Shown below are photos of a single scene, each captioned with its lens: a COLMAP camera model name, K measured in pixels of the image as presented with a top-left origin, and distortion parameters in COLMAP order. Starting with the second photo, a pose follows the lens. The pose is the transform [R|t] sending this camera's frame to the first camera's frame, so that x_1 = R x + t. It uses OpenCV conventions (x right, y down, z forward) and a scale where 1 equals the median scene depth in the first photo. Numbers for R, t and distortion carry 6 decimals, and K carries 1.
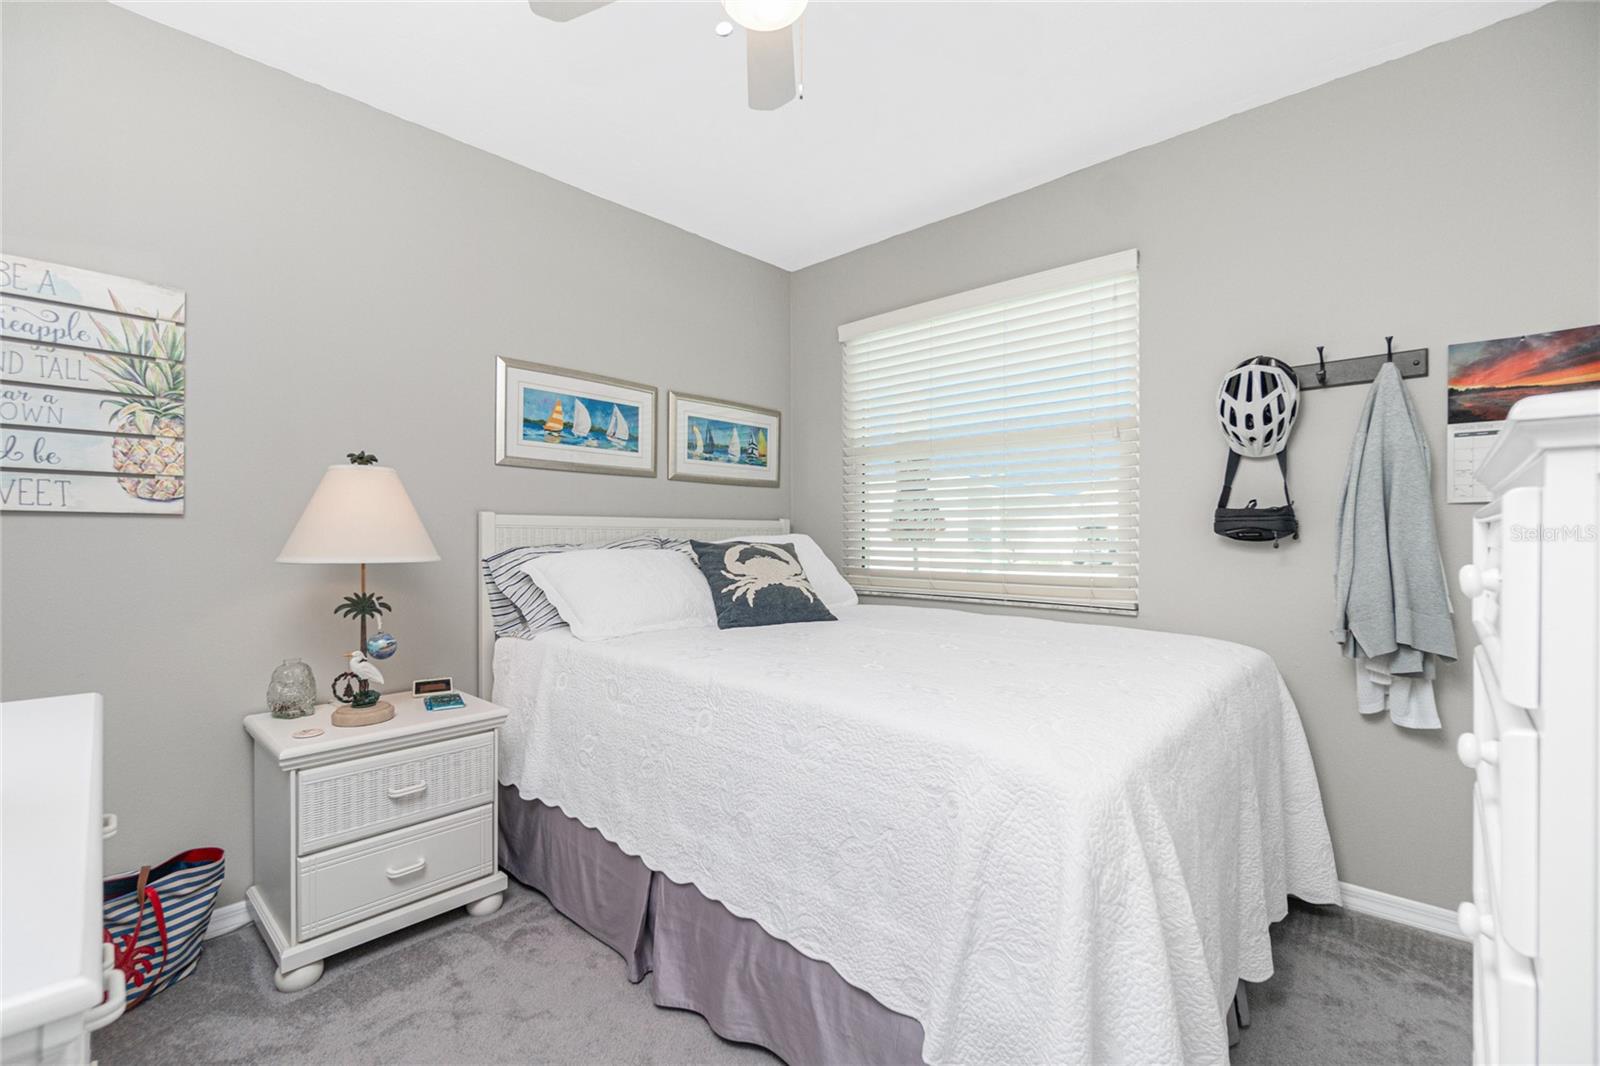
lens RADIAL K [[695.0, 0, 789.1], [0, 695.0, 534.9], [0, 0, 1]] dist [0.000219, 0.000094]
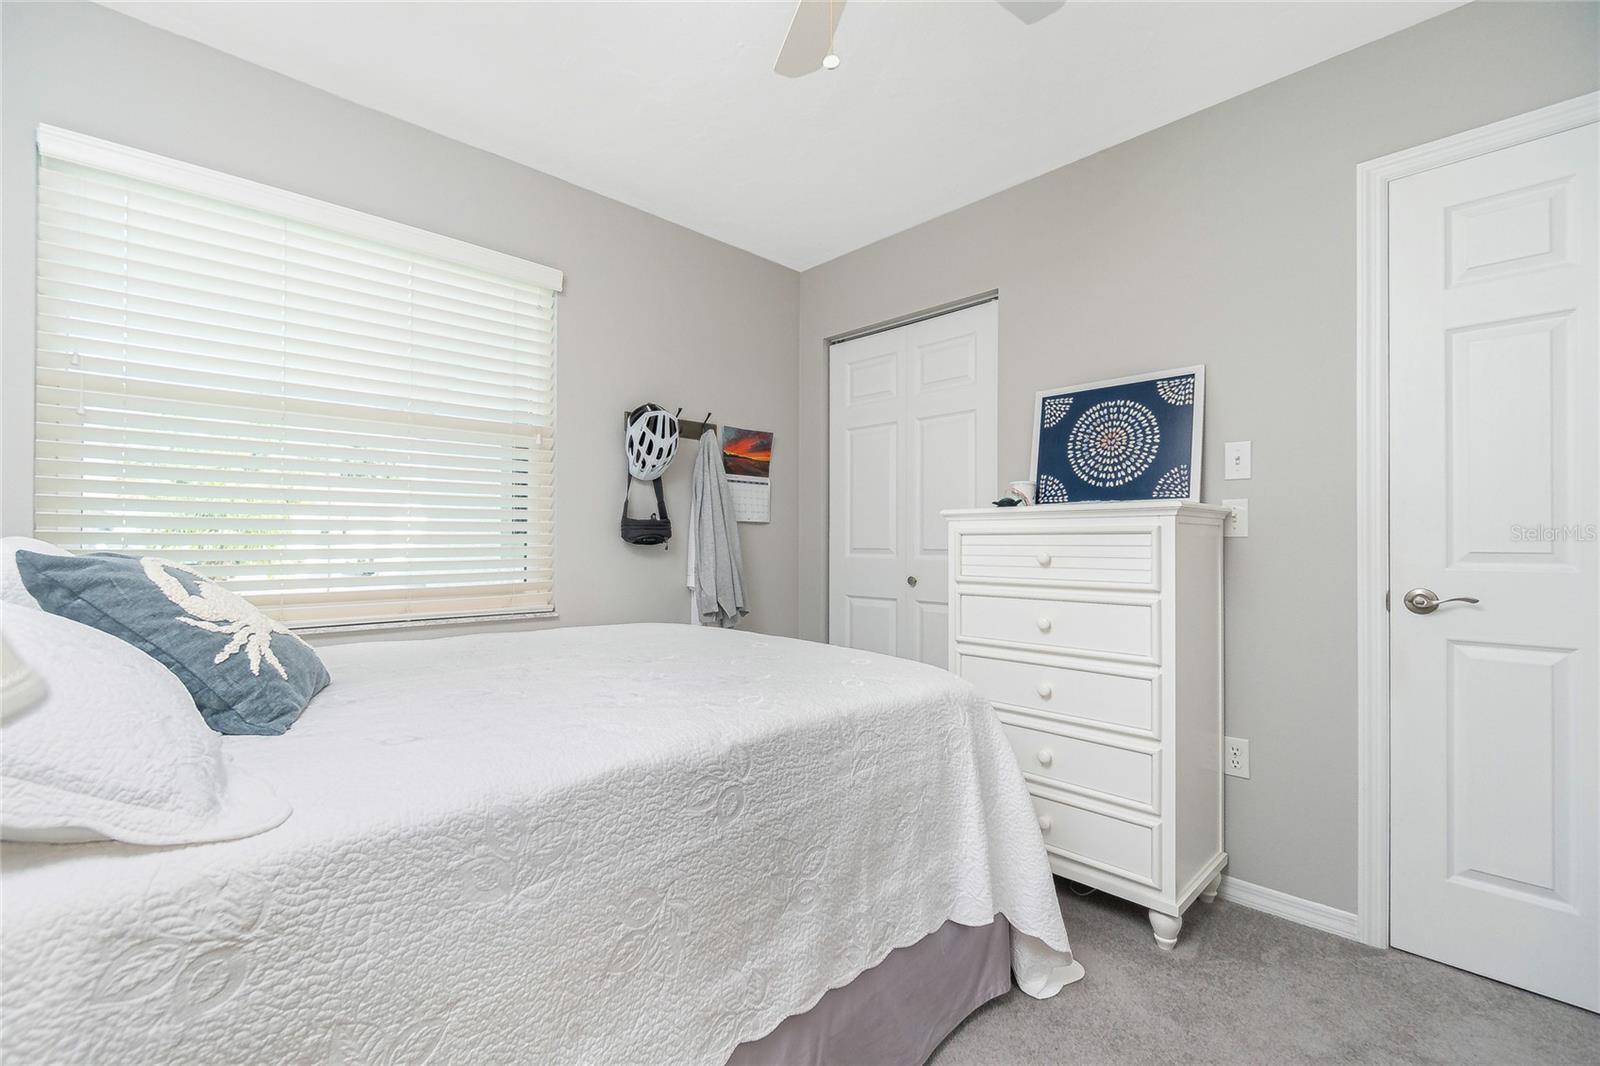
lens RADIAL K [[695.0, 0, 789.1], [0, 695.0, 534.9], [0, 0, 1]] dist [0.000219, 0.000094]
pose [[0.052044, 0.008857, 0.998606, -0.618234], [0.001639, 0.999959, -0.008954, 0.002010], [-0.998643, 0.002102, 0.052027, 0.682777]]
